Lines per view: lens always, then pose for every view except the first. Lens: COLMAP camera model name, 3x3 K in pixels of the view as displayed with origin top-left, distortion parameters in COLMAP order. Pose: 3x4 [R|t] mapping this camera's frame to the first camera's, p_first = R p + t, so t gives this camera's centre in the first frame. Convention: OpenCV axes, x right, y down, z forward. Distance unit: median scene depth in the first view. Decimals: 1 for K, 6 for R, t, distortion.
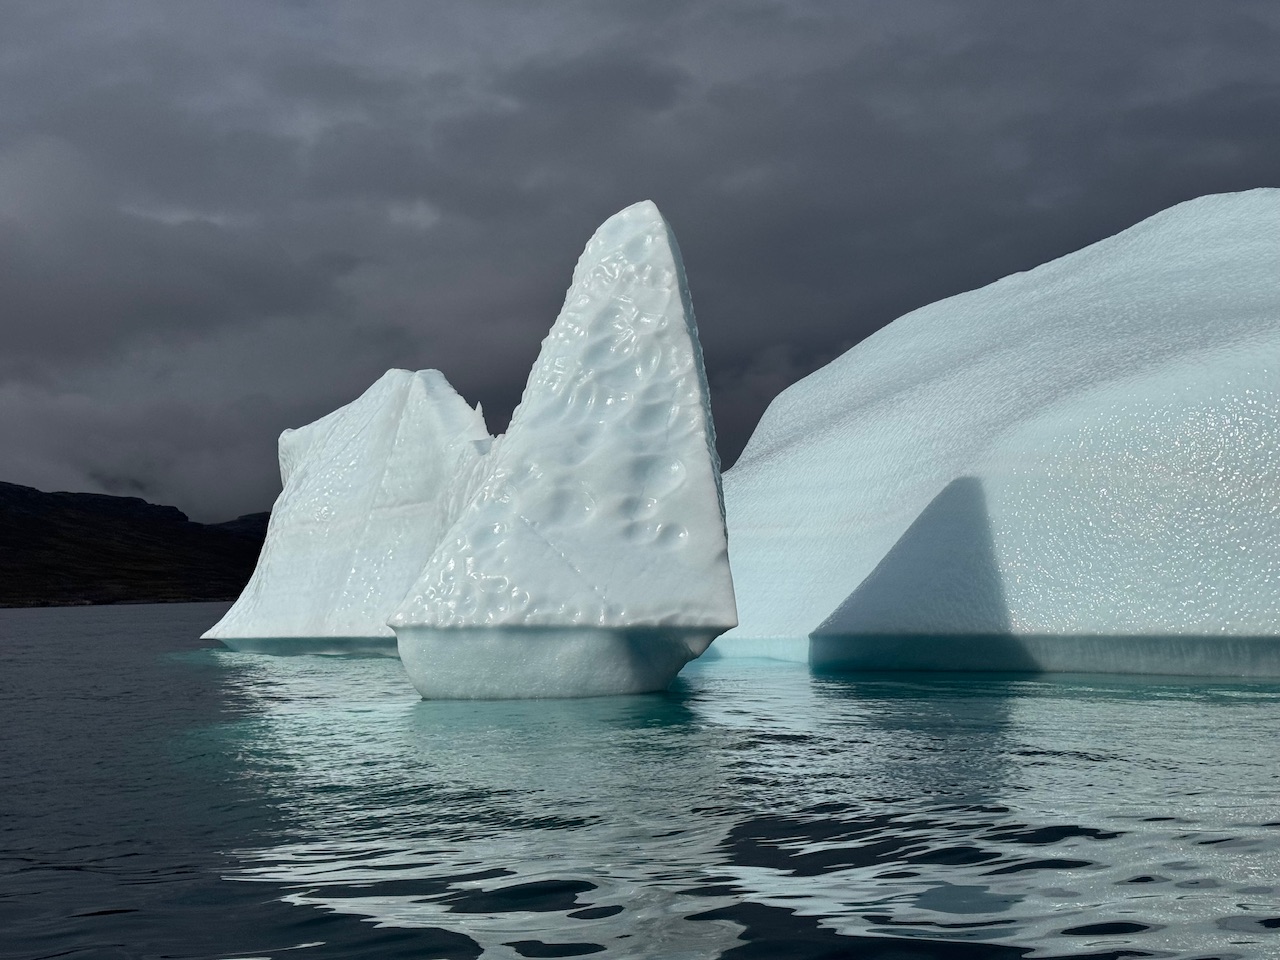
lens RADIAL K [[1969.6, 0, 640.4], [0, 1969.6, 480.1], [0, 0, 1]] dist [0.045647, 0.000000]
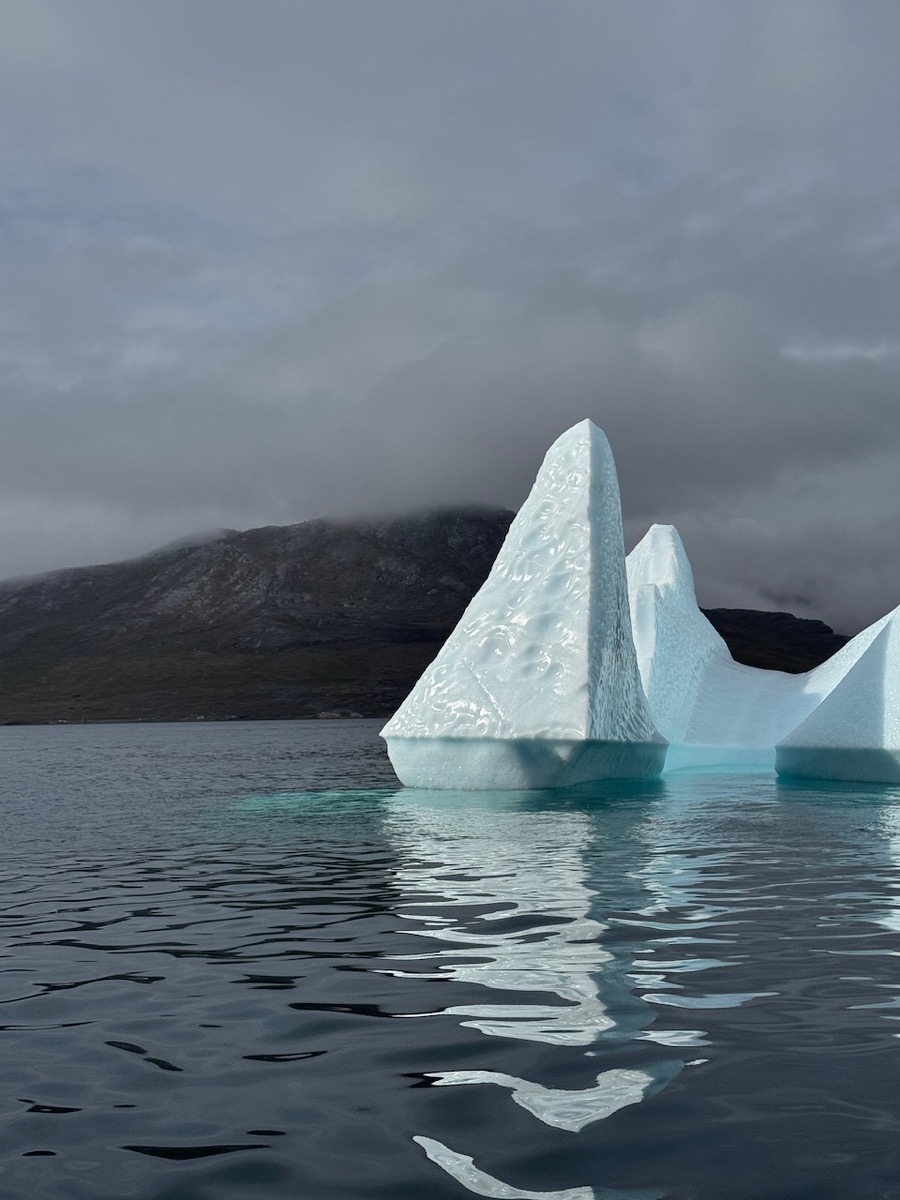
lens RADIAL K [[1846.5, 0, 449.4], [0, 1846.5, 599.4], [0, 0, 1]] dist [0.045647, 0.000000]
pose [[0.894759, -0.018486, -0.446166, 0.524196], [0.020303, 0.999794, -0.000709, -0.023320], [0.446087, -0.008424, 0.894950, -0.177112]]
